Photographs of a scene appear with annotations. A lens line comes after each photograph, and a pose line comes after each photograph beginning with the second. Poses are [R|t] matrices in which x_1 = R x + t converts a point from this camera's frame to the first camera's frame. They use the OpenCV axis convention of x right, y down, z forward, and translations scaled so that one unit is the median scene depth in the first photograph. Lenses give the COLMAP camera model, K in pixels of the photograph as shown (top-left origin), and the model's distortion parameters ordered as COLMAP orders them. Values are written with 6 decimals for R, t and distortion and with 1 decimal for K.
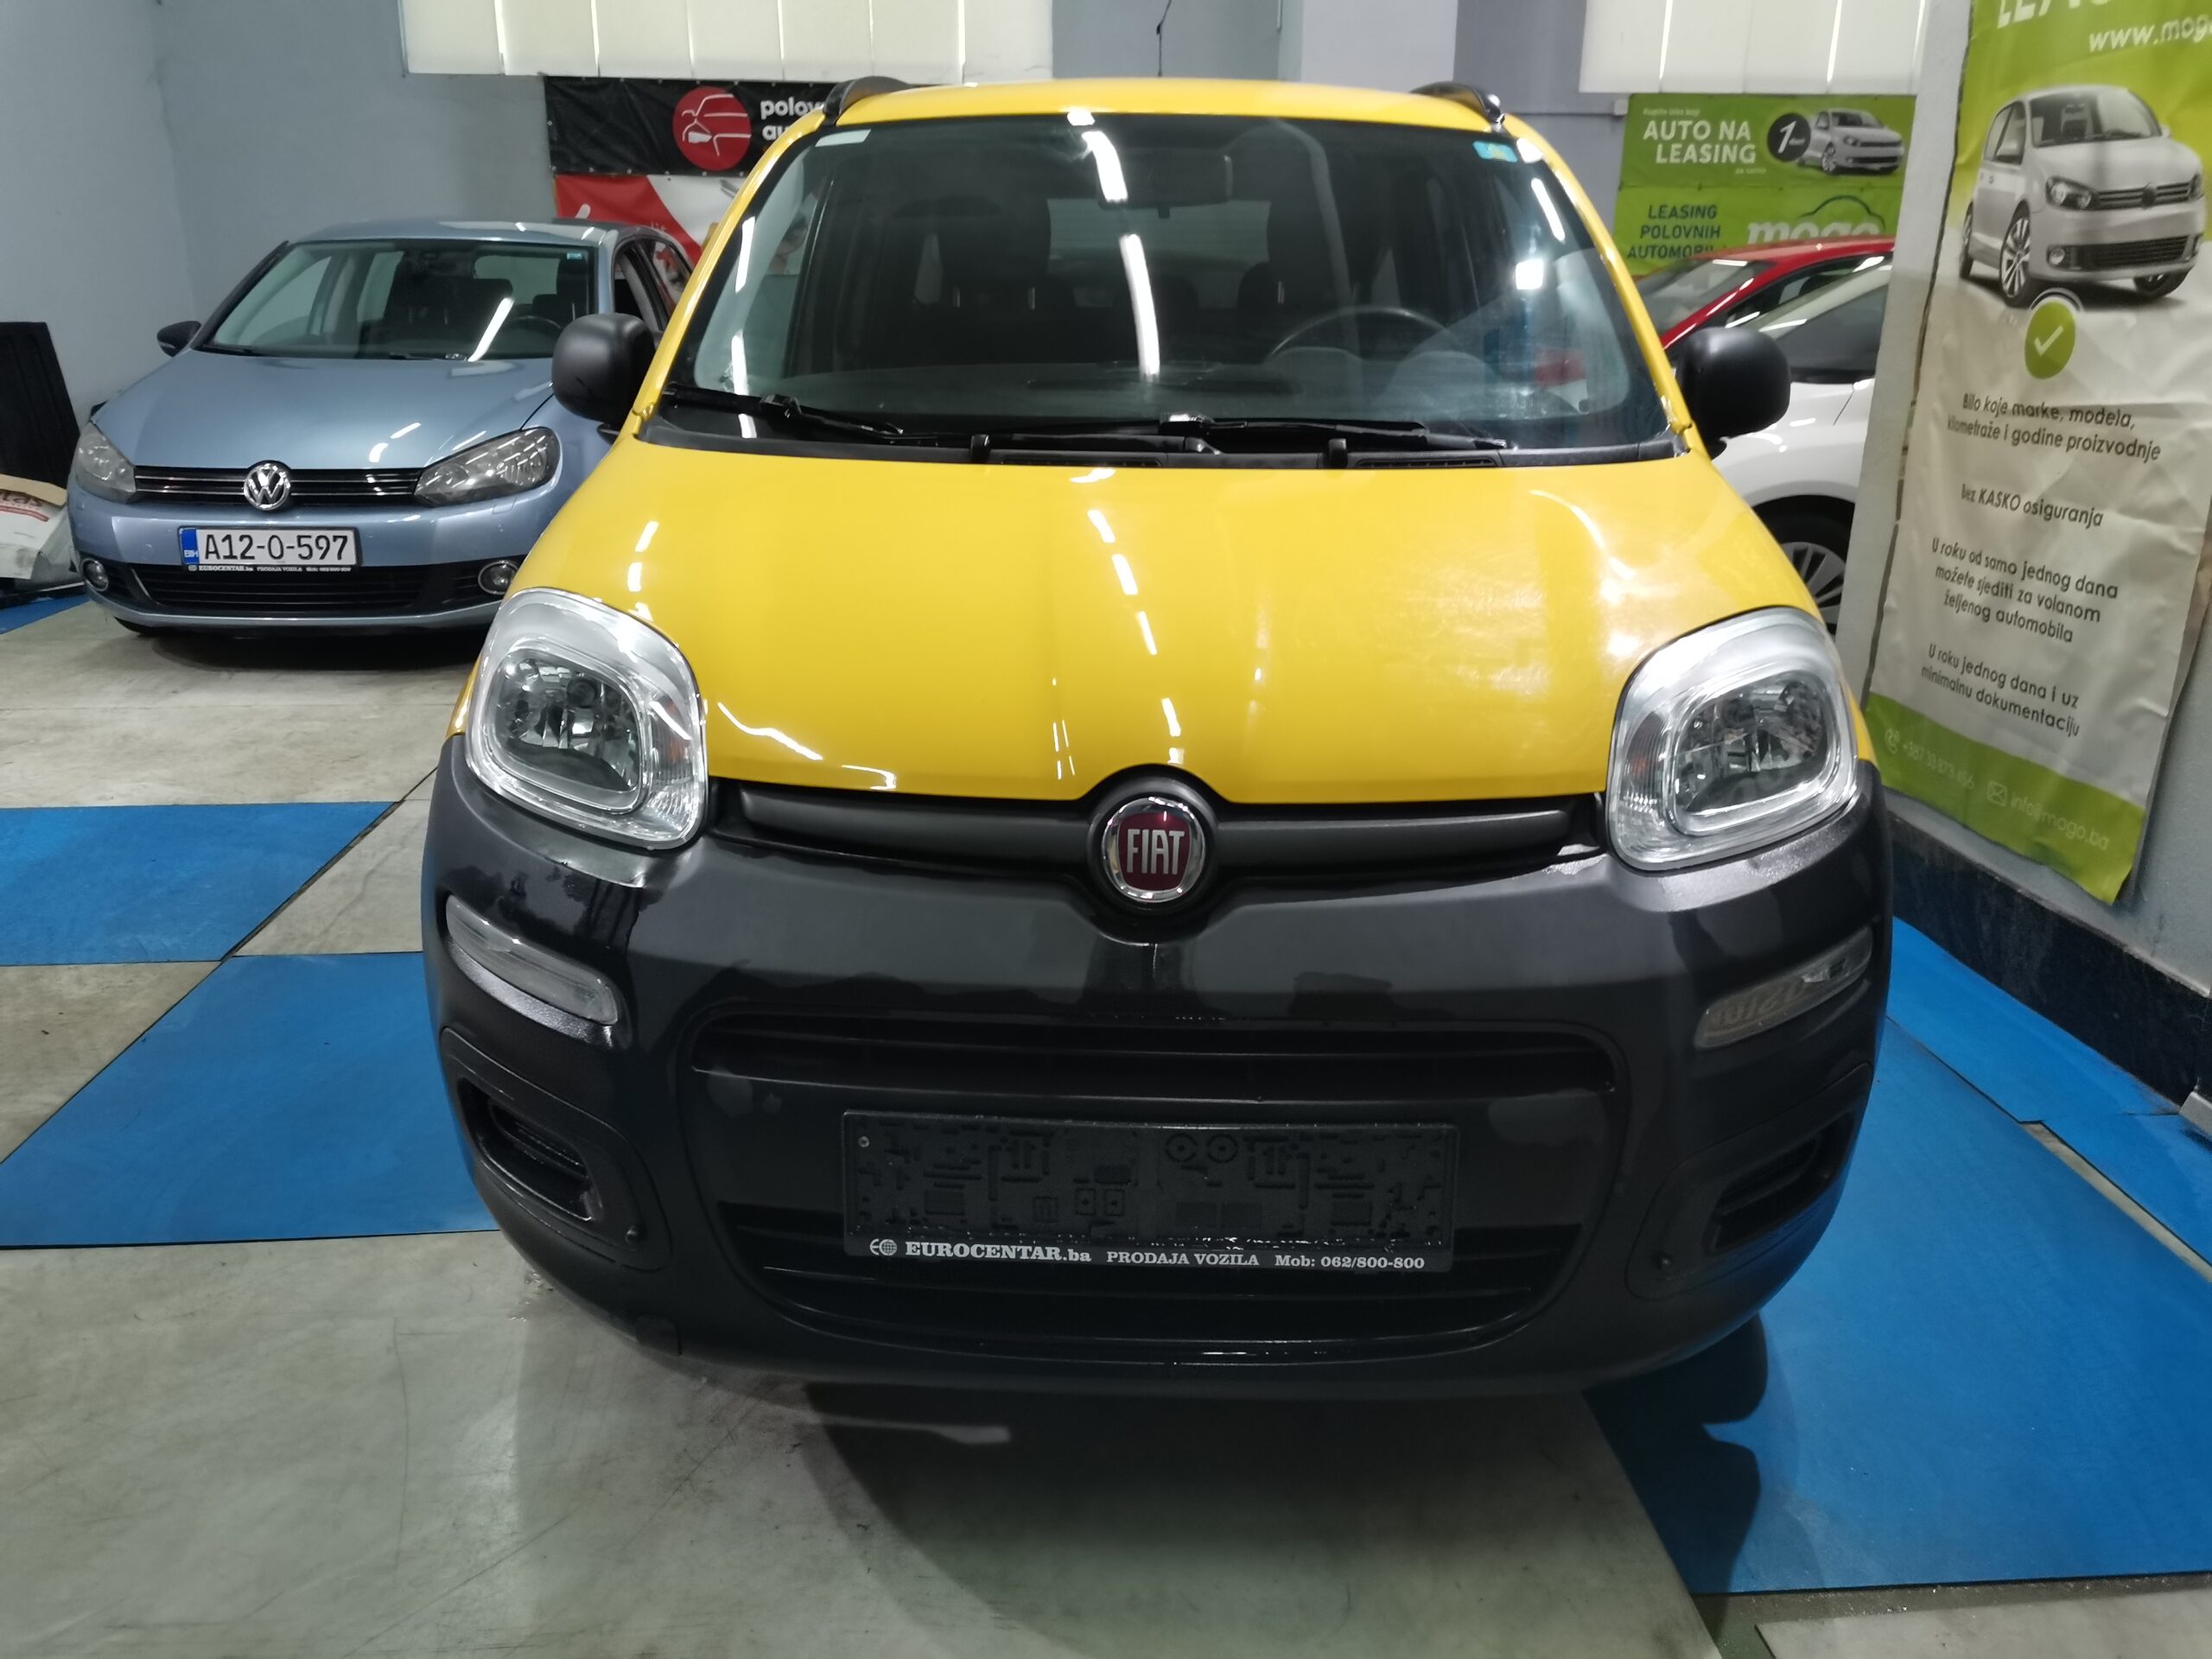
lens RADIAL K [[1656.7, 0, 1103.1], [0, 1656.7, 826.8], [0, 0, 1]] dist [0.087530, -0.100637]
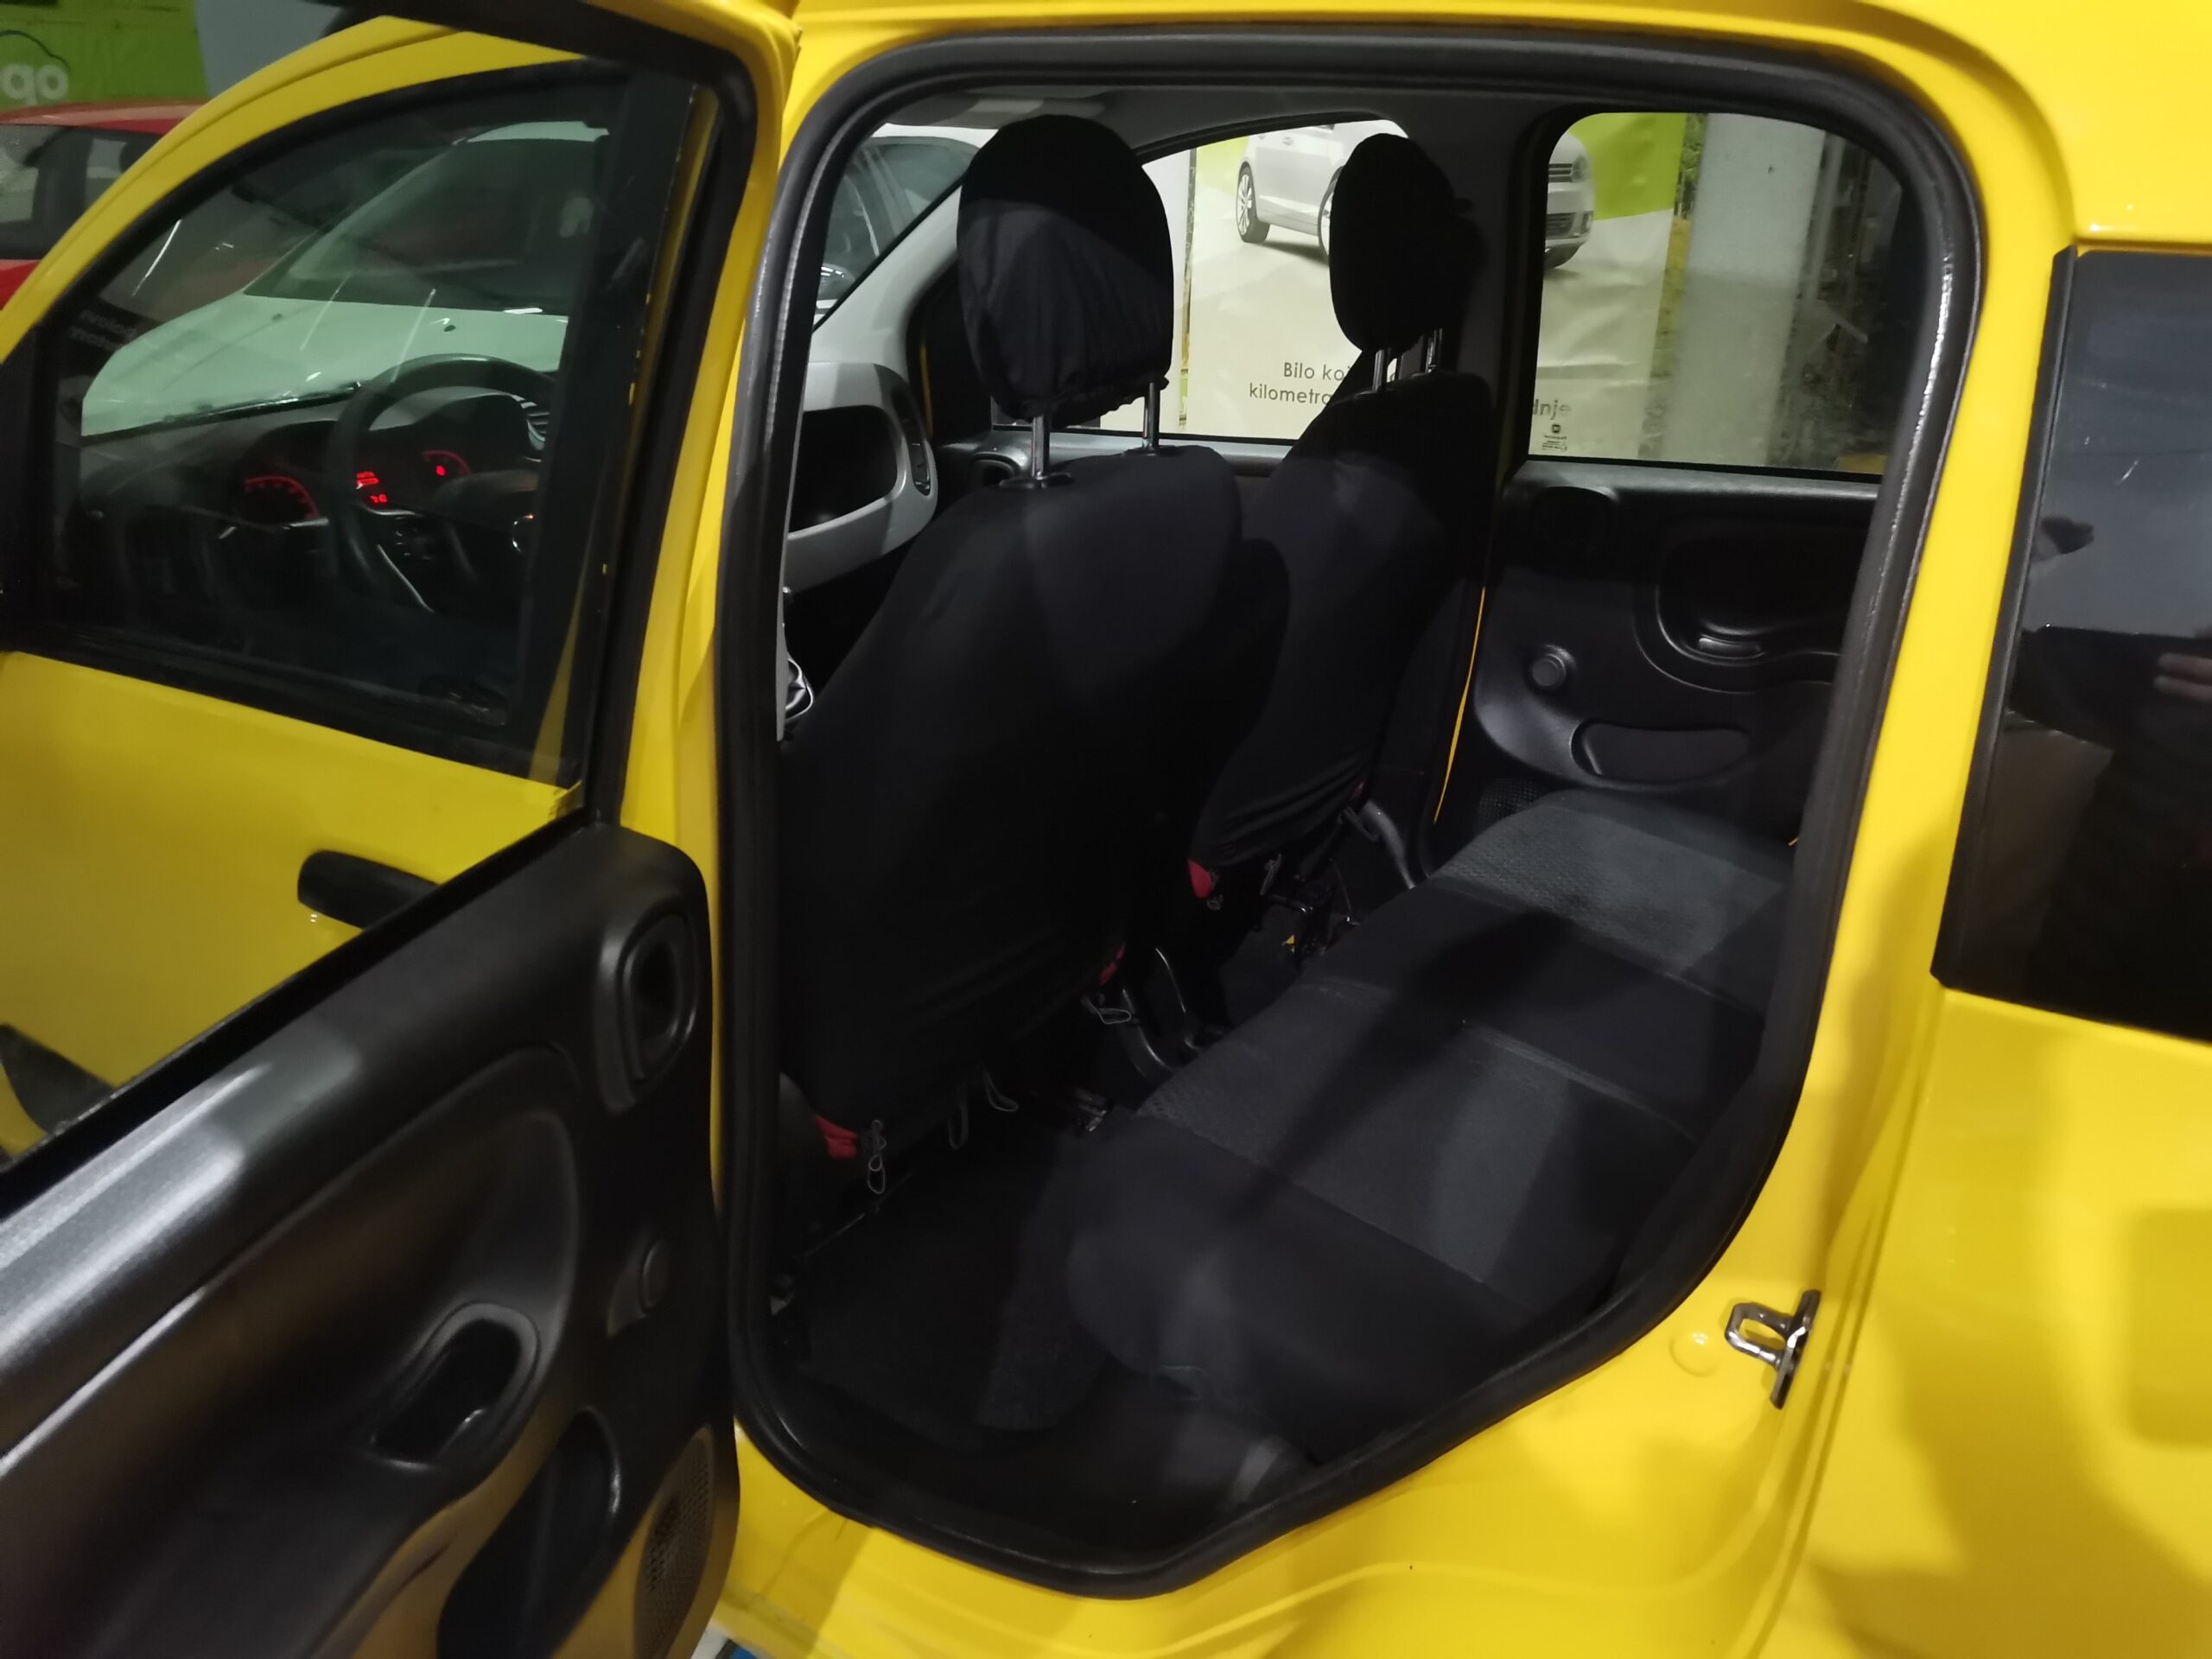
lens RADIAL K [[1656.7, 0, 1097.8], [0, 1656.7, 833.9], [0, 0, 1]] dist [0.087530, -0.100637]
pose [[0.424252, -0.351156, 0.834685, -0.467190], [0.266809, 0.929306, 0.255350, -0.283342], [-0.865346, 0.114368, 0.487951, 0.655362]]
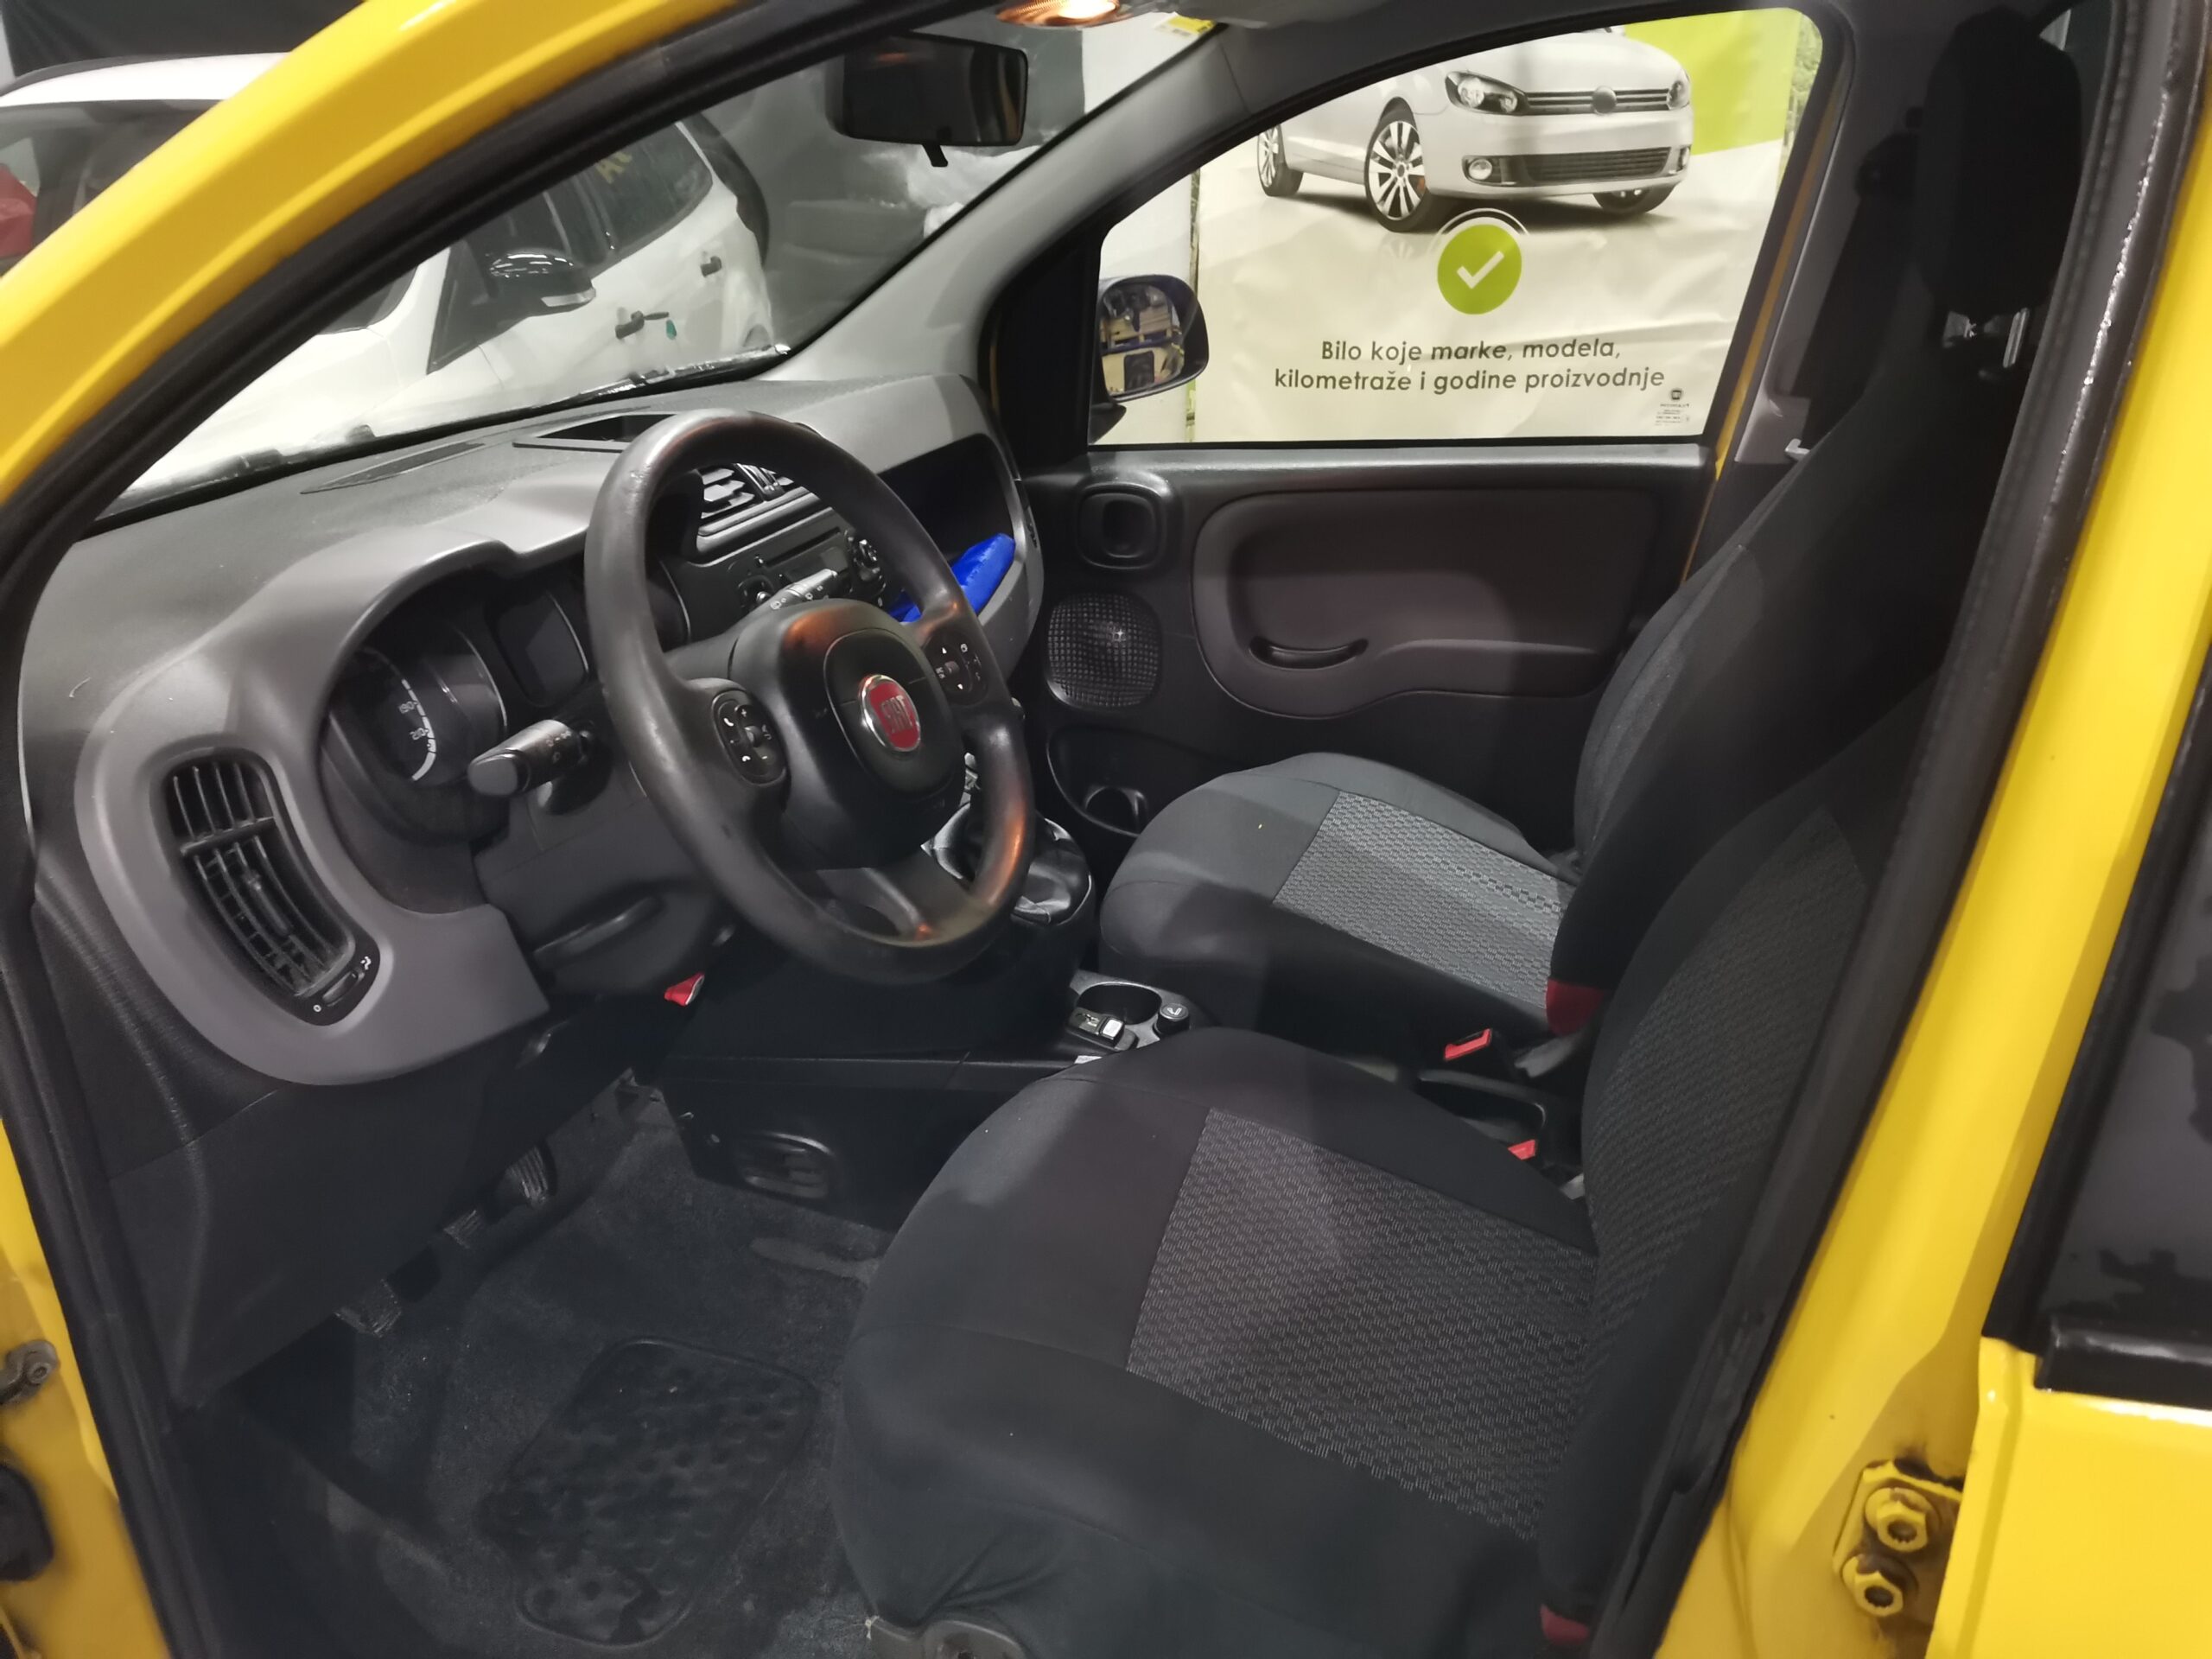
lens RADIAL K [[1656.7, 0, 1102.8], [0, 1656.7, 828.5], [0, 0, 1]] dist [0.087530, -0.100637]
pose [[0.138549, -0.396716, 0.907425, -0.339923], [0.306811, 0.888378, 0.341544, -0.362093], [-0.941632, 0.231087, 0.244800, 0.972035]]
